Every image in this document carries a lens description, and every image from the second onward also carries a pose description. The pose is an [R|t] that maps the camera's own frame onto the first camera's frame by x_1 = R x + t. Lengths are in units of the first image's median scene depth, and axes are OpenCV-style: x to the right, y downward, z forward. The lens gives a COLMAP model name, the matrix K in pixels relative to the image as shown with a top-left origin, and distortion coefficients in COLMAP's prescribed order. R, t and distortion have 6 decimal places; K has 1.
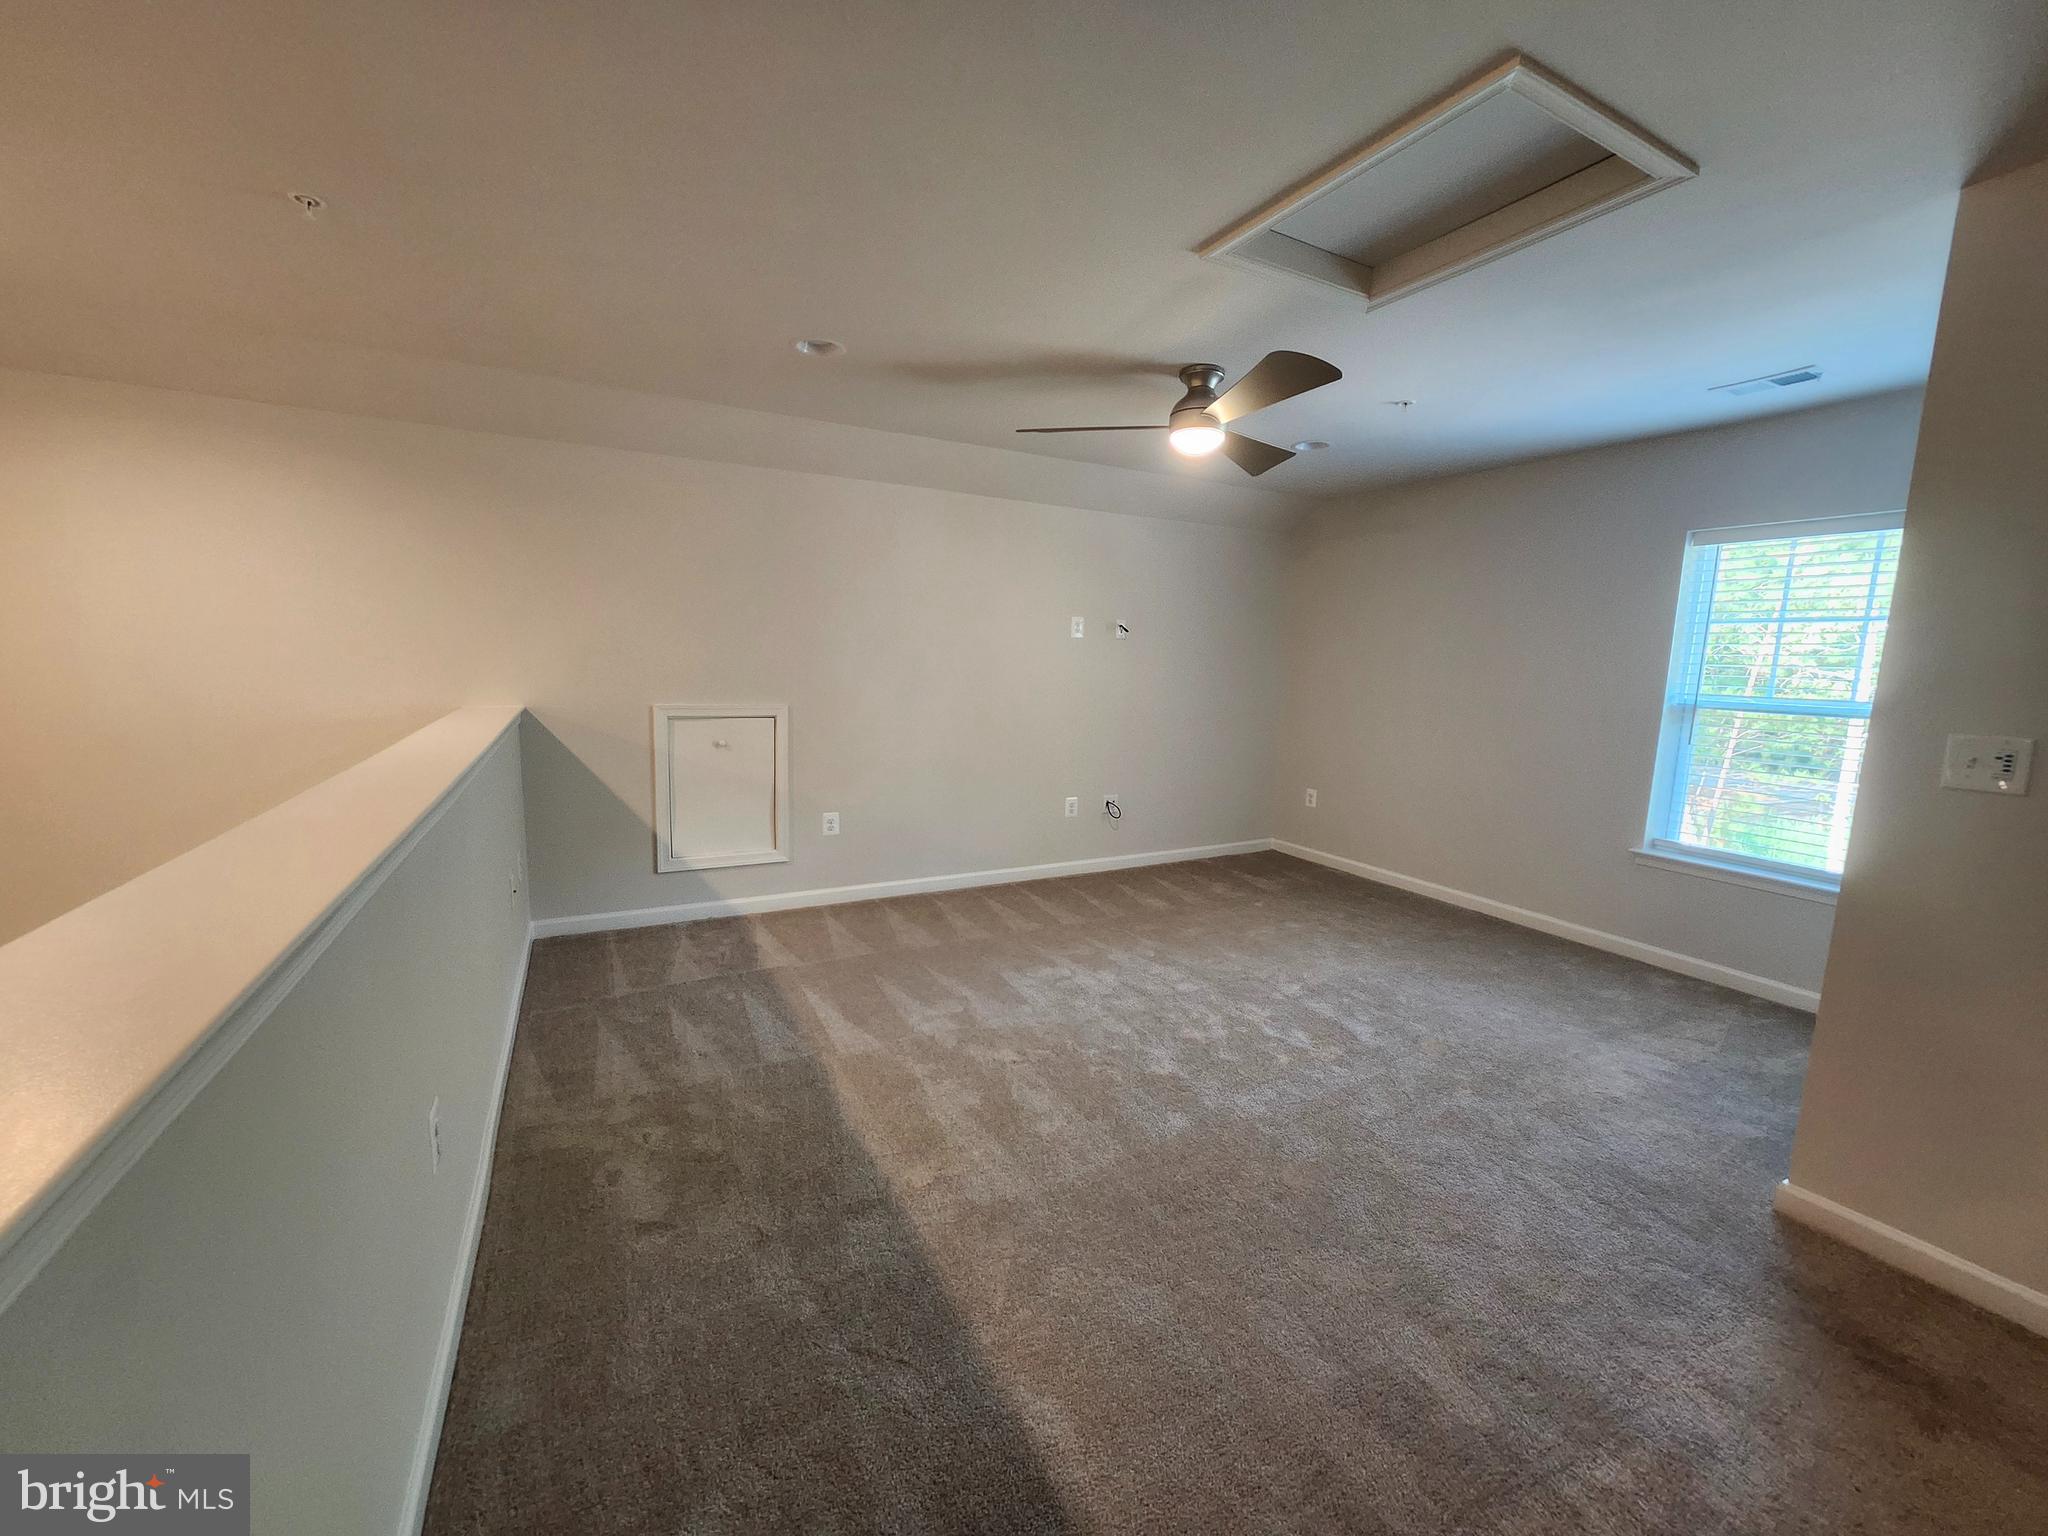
lens RADIAL K [[793.8, 0, 1024.0], [0, 793.8, 768.0], [0, 0, 1]] dist [-0.000900, 0.000029]
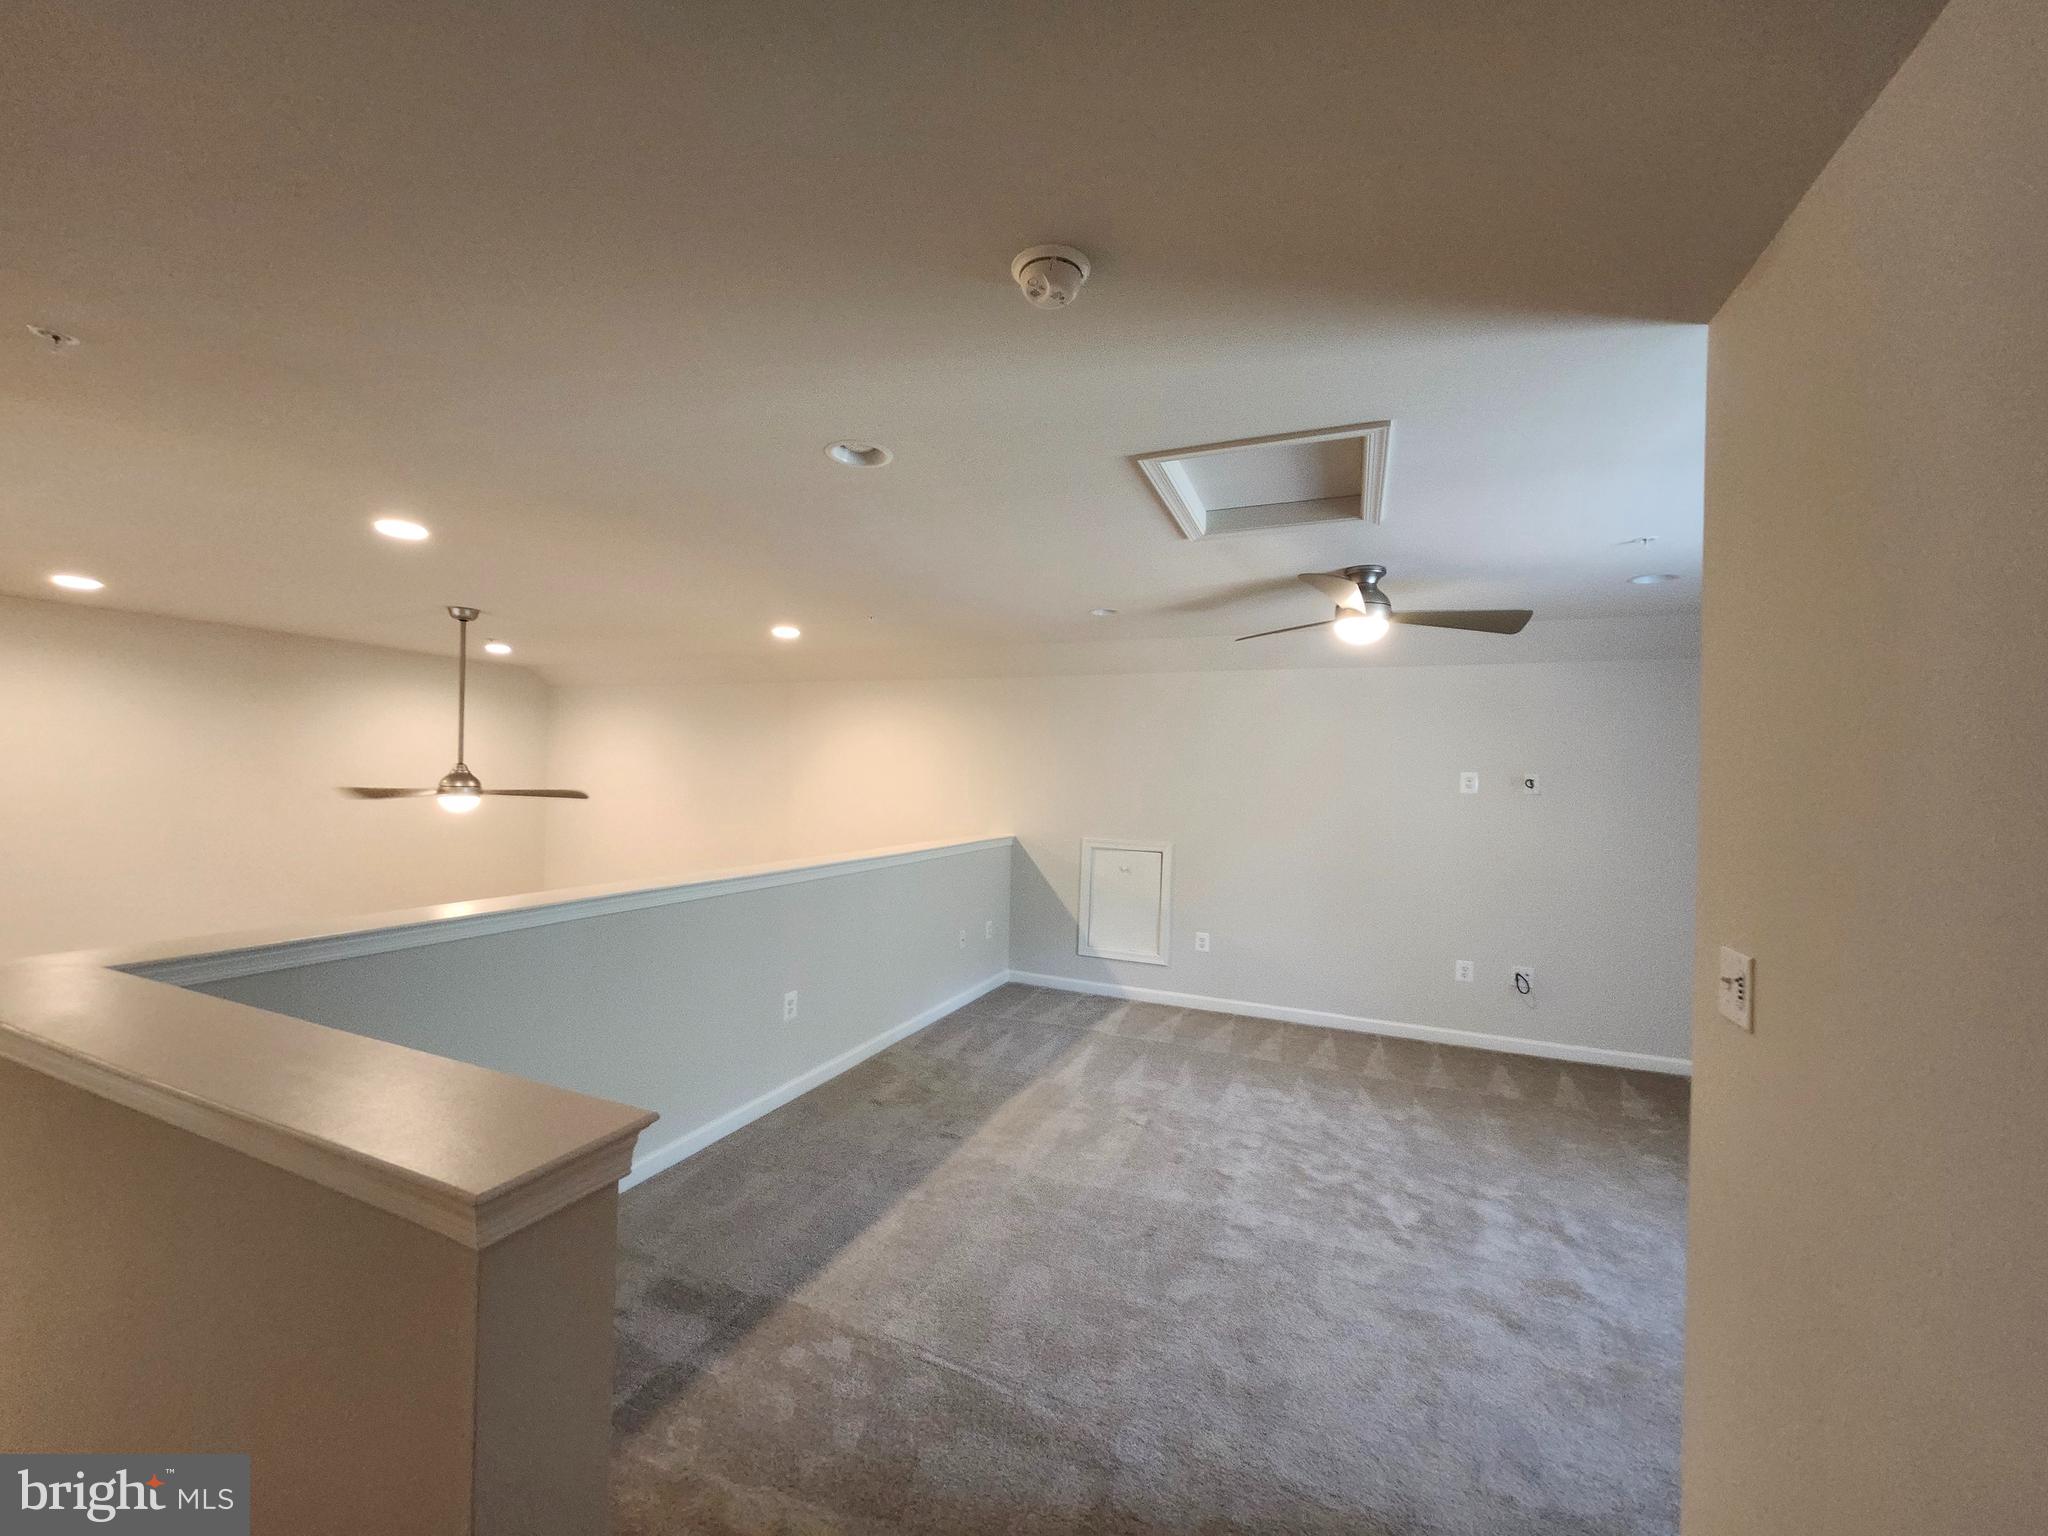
lens RADIAL K [[793.8, 0, 1024.0], [0, 793.8, 768.0], [0, 0, 1]] dist [-0.000900, 0.000029]
pose [[0.627165, -0.021092, -0.778601, 0.719259], [-0.116173, 0.985918, -0.120286, -0.021012], [0.770174, 0.165892, 0.615883, -0.030516]]
